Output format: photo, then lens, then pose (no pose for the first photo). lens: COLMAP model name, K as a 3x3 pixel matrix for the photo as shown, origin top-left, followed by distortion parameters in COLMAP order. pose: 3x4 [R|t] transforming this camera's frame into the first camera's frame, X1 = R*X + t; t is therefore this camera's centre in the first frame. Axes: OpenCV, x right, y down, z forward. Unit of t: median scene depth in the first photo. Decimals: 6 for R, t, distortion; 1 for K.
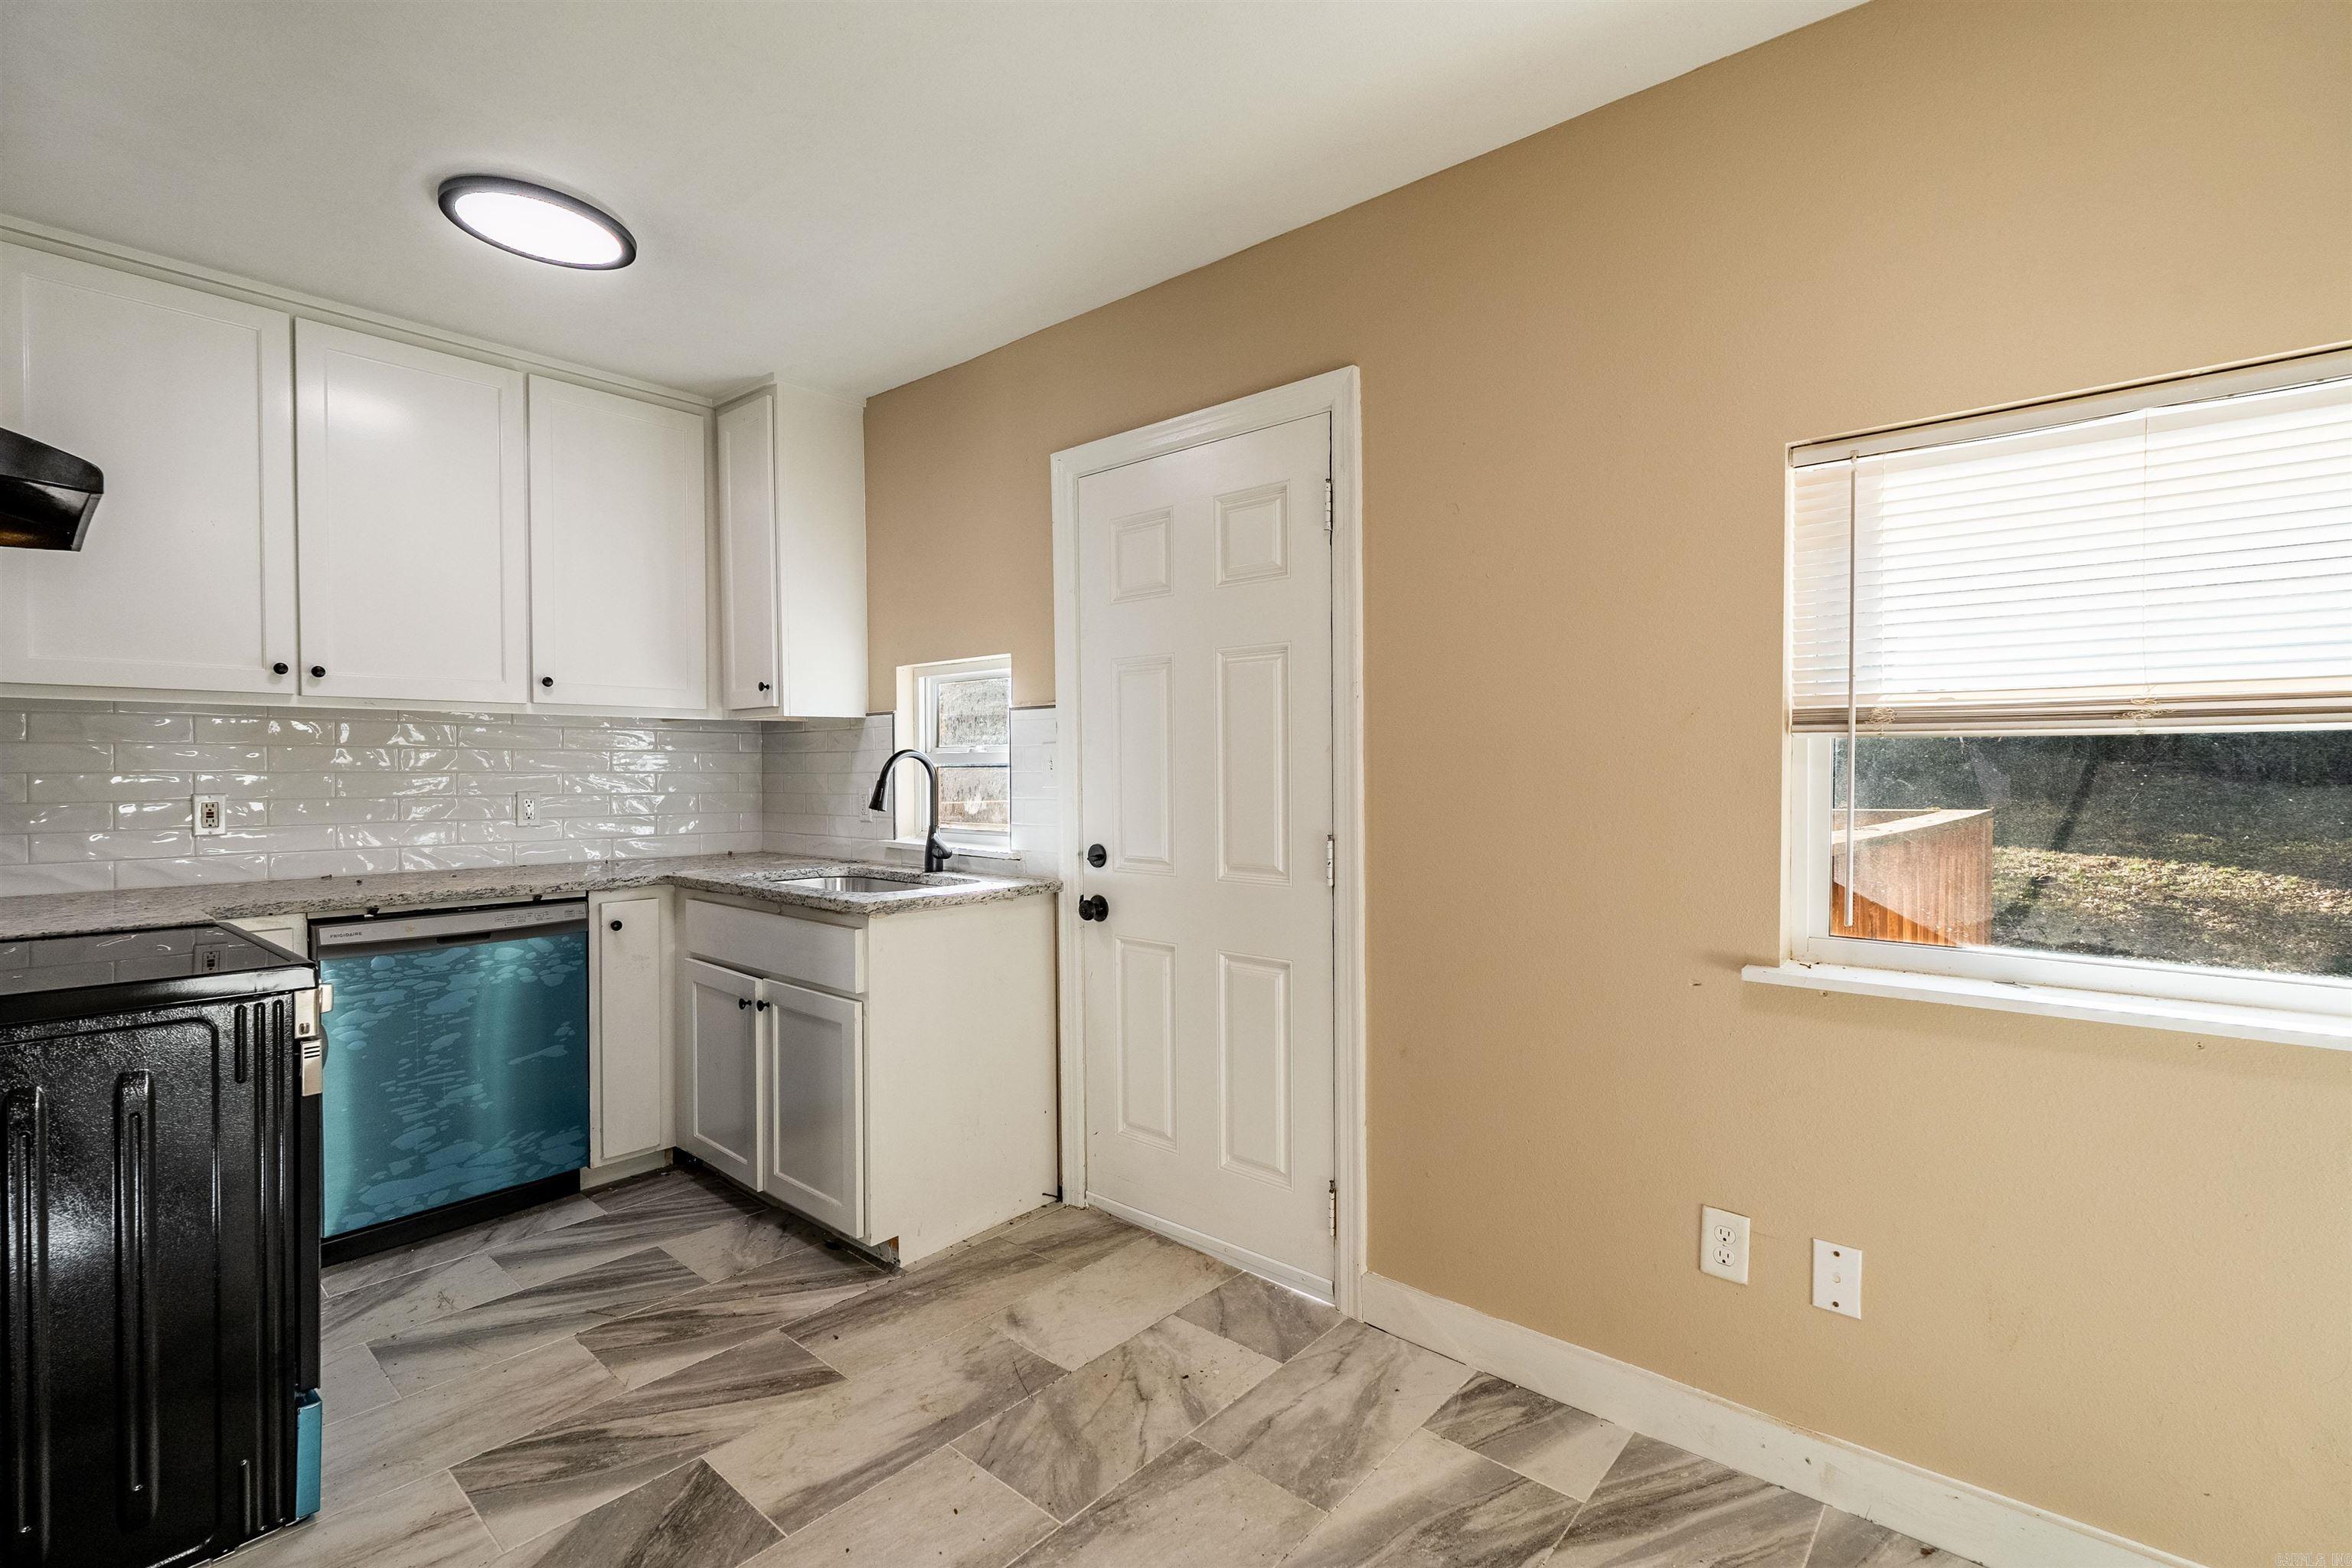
lens RADIAL K [[1046.1, 0, 1175.1], [0, 1046.1, 780.1], [0, 0, 1]] dist [-0.006893, 0.000282]
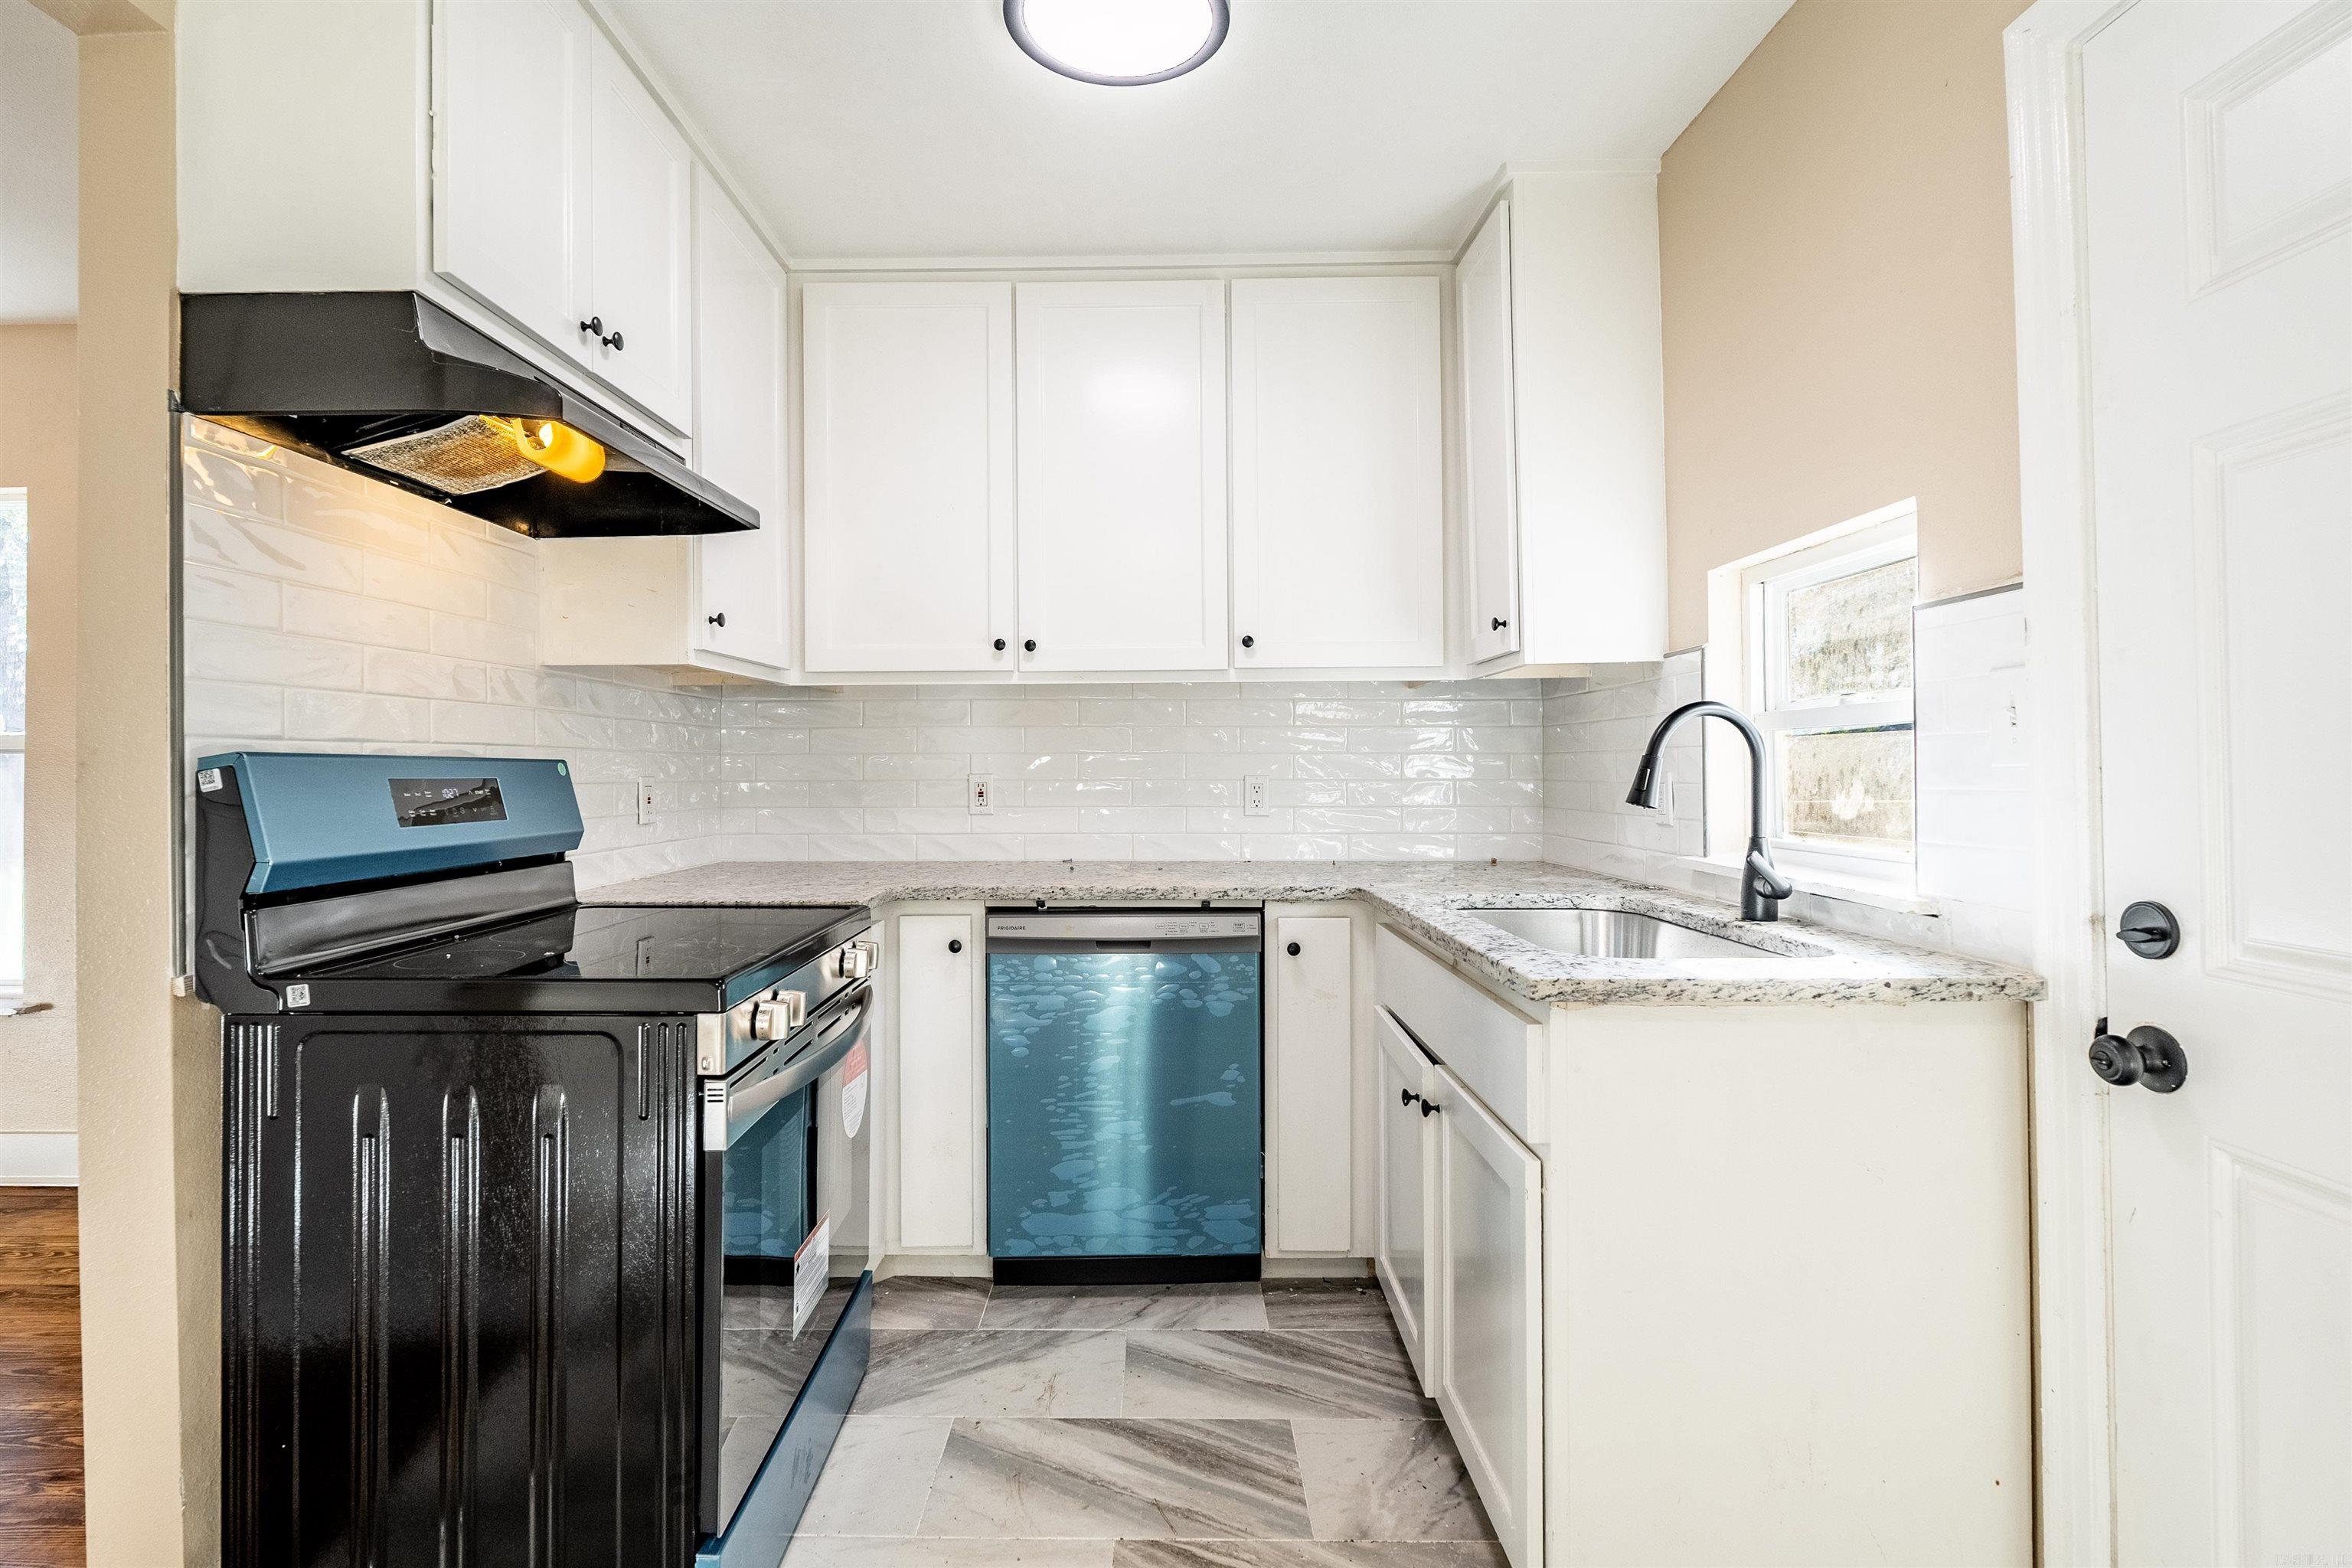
lens RADIAL K [[1046.1, 0, 1163.6], [0, 1046.1, 763.1], [0, 0, 1]] dist [-0.006893, 0.000282]
pose [[0.648063, -0.005772, -0.761564, -0.013731], [-0.004910, 0.999919, -0.011757, 0.013000], [0.761571, 0.011358, 0.647983, 0.434398]]
